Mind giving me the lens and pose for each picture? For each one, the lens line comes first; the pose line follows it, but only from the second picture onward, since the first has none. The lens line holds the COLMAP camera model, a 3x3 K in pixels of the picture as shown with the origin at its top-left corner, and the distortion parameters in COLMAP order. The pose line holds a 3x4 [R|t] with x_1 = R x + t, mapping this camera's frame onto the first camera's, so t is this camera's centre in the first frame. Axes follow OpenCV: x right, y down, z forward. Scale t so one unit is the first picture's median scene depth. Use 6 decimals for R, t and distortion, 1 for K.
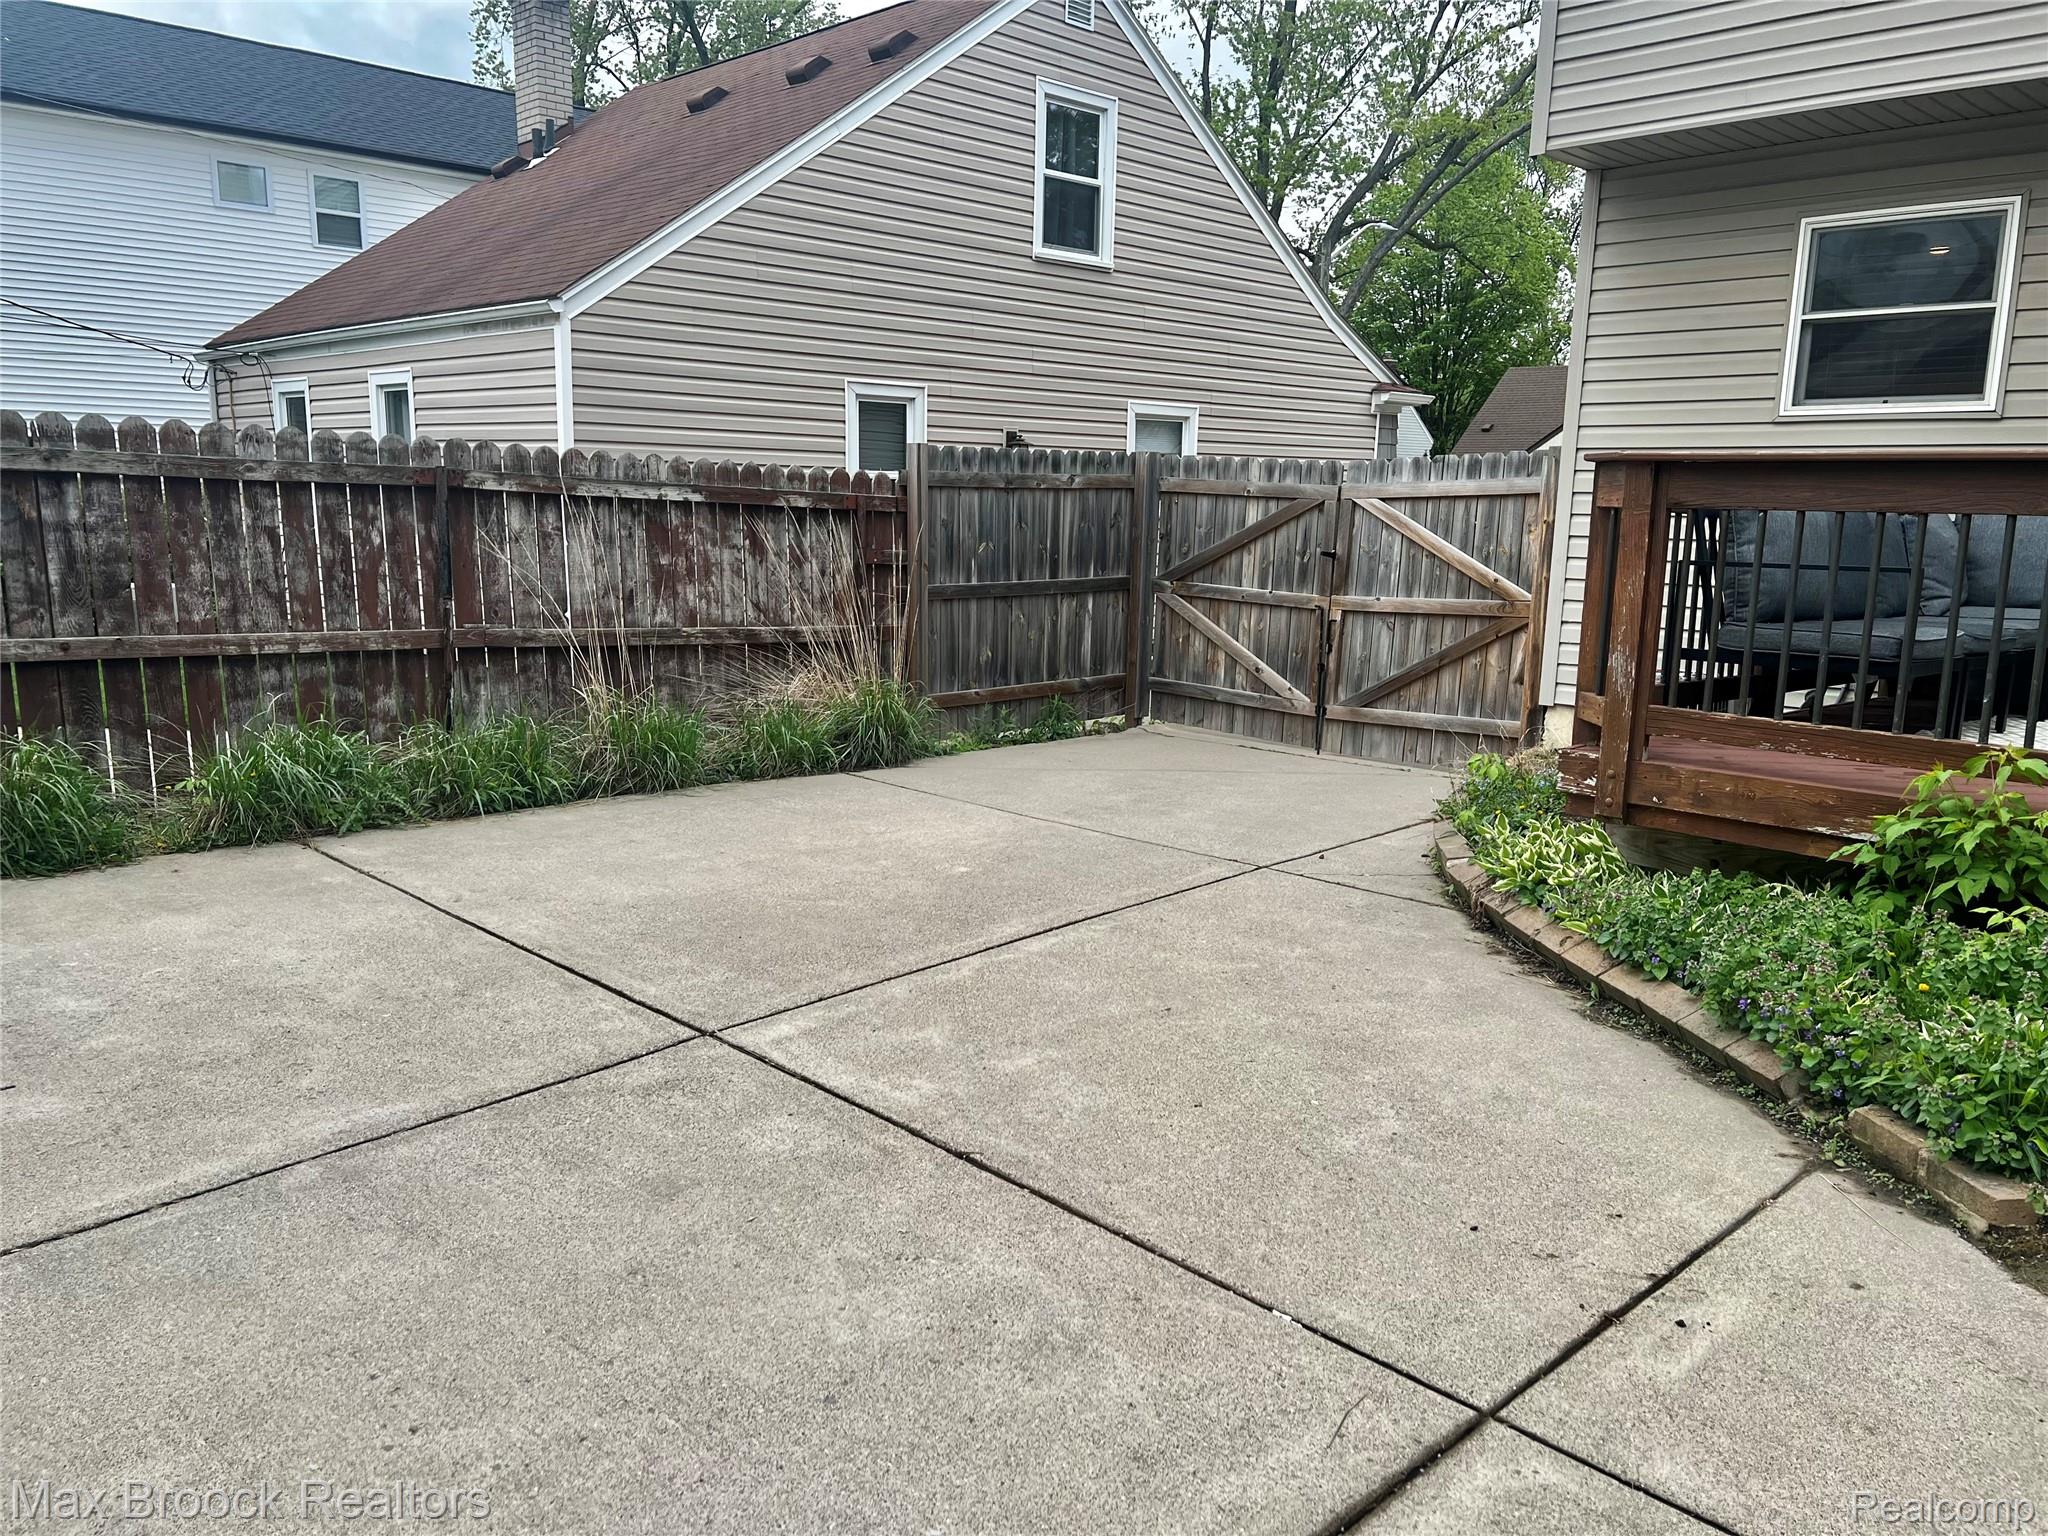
lens RADIAL K [[1531.4, 0, 1021.6], [0, 1531.4, 781.3], [0, 0, 1]] dist [0.060316, -0.068620]
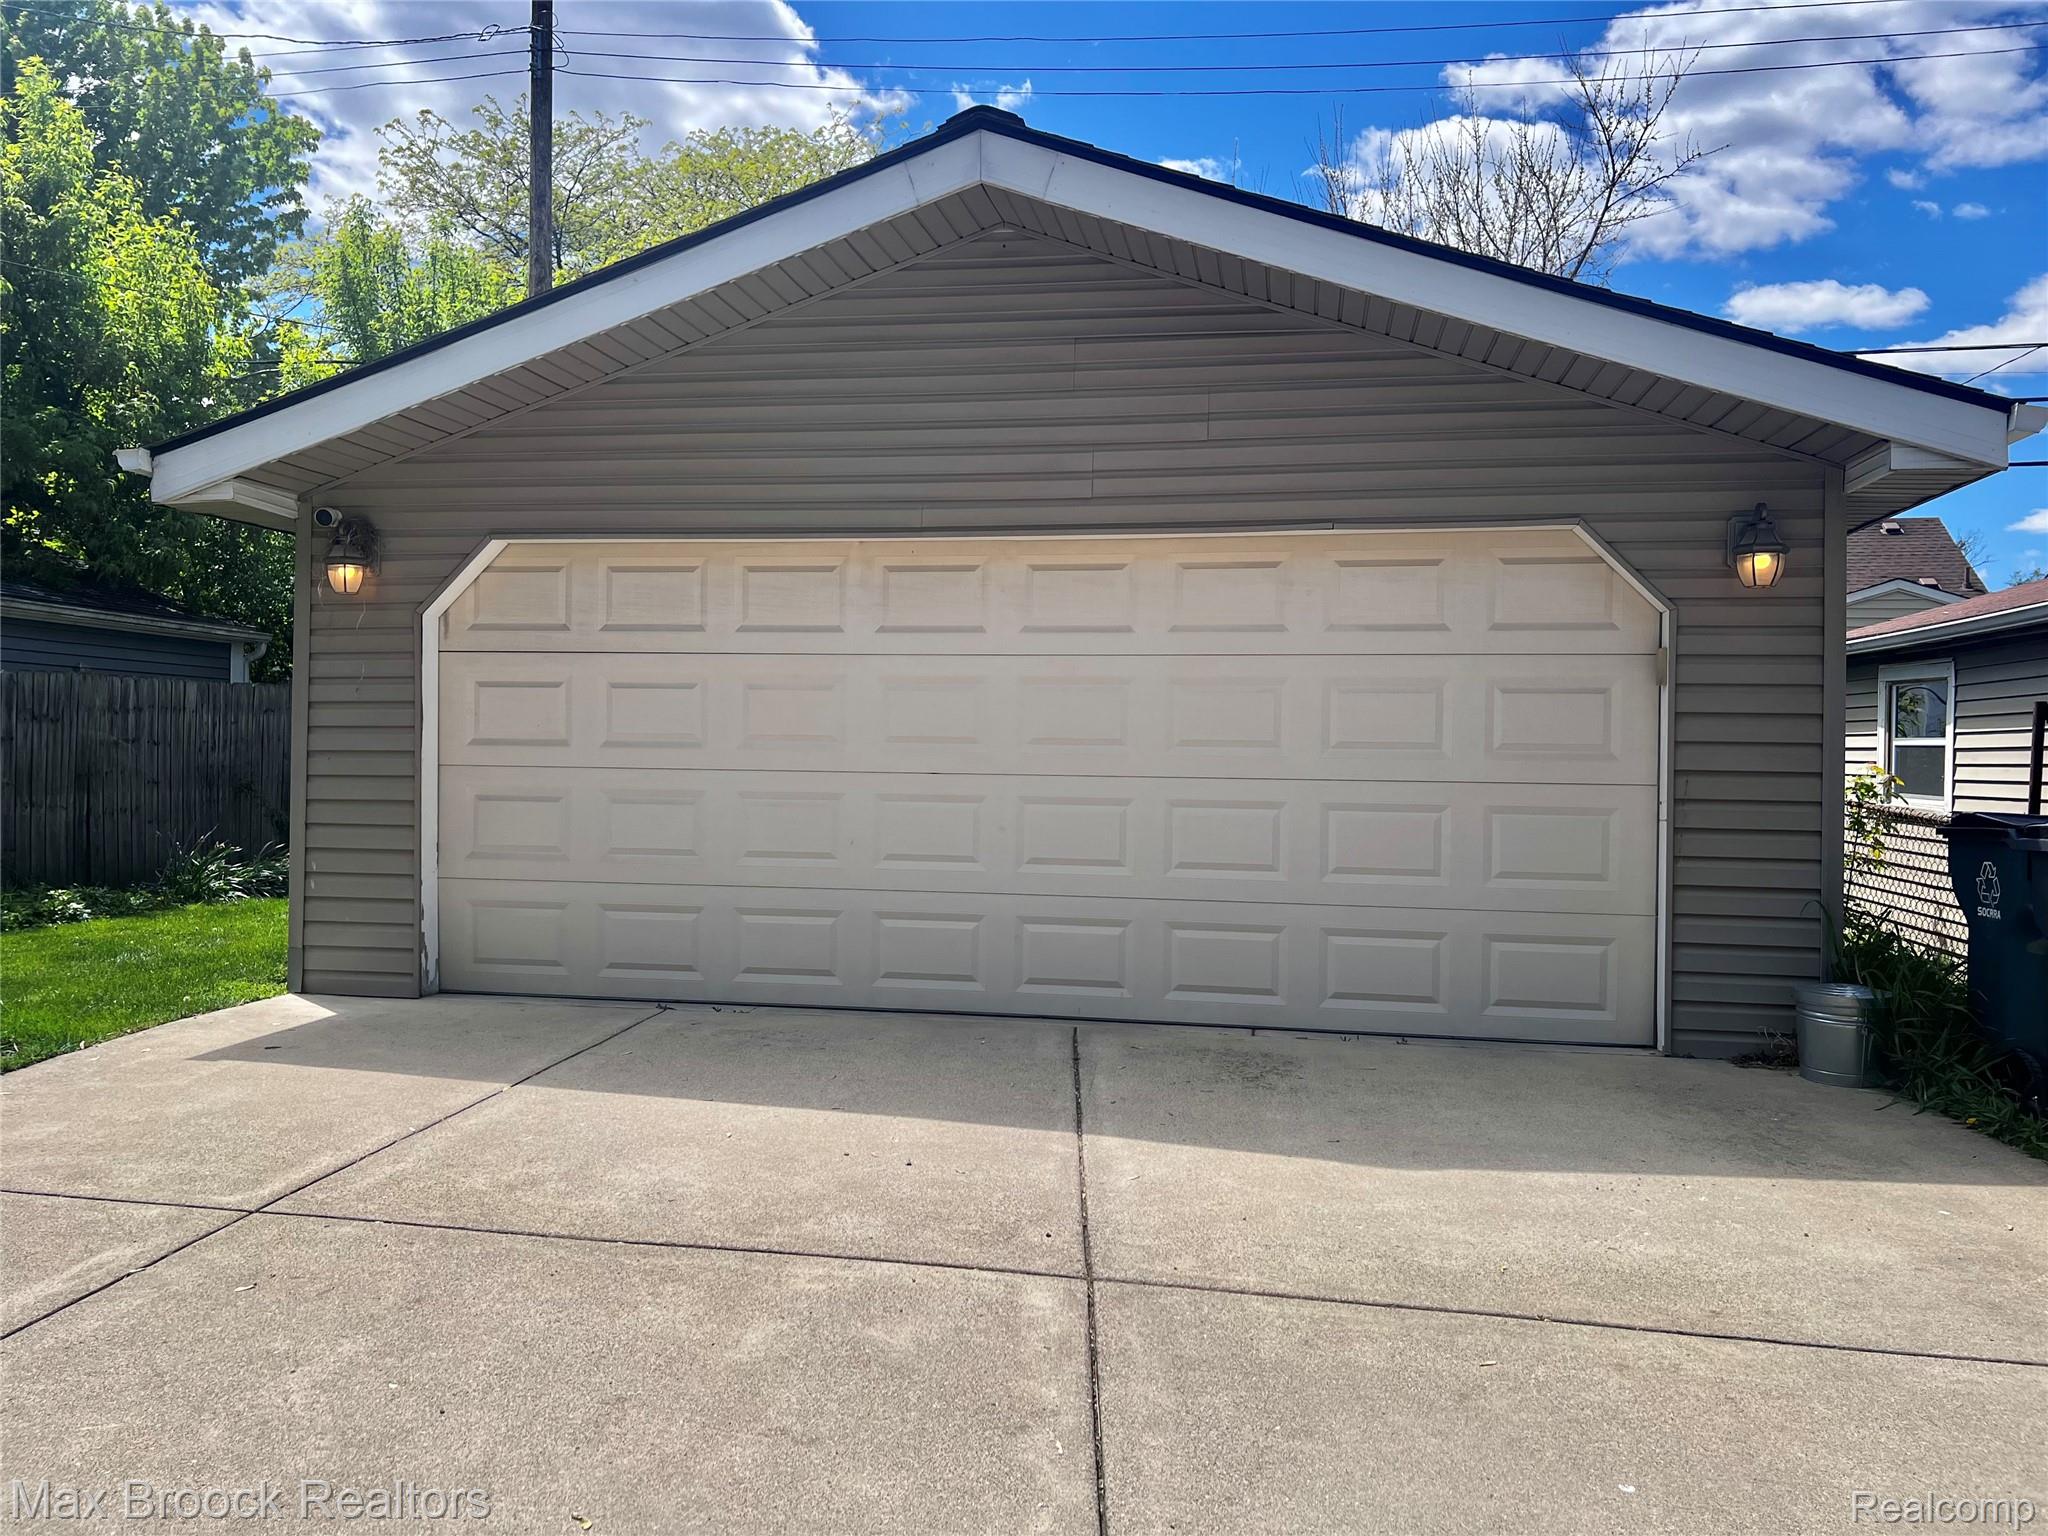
lens RADIAL K [[1531.4, 0, 1022.2], [0, 1531.4, 766.4], [0, 0, 1]] dist [0.060316, -0.068620]
pose [[-0.798660, -0.031622, -0.600951, 0.387335], [-0.147802, 0.978338, 0.144948, -0.260582], [0.583350, 0.204586, -0.786033, 1.603795]]
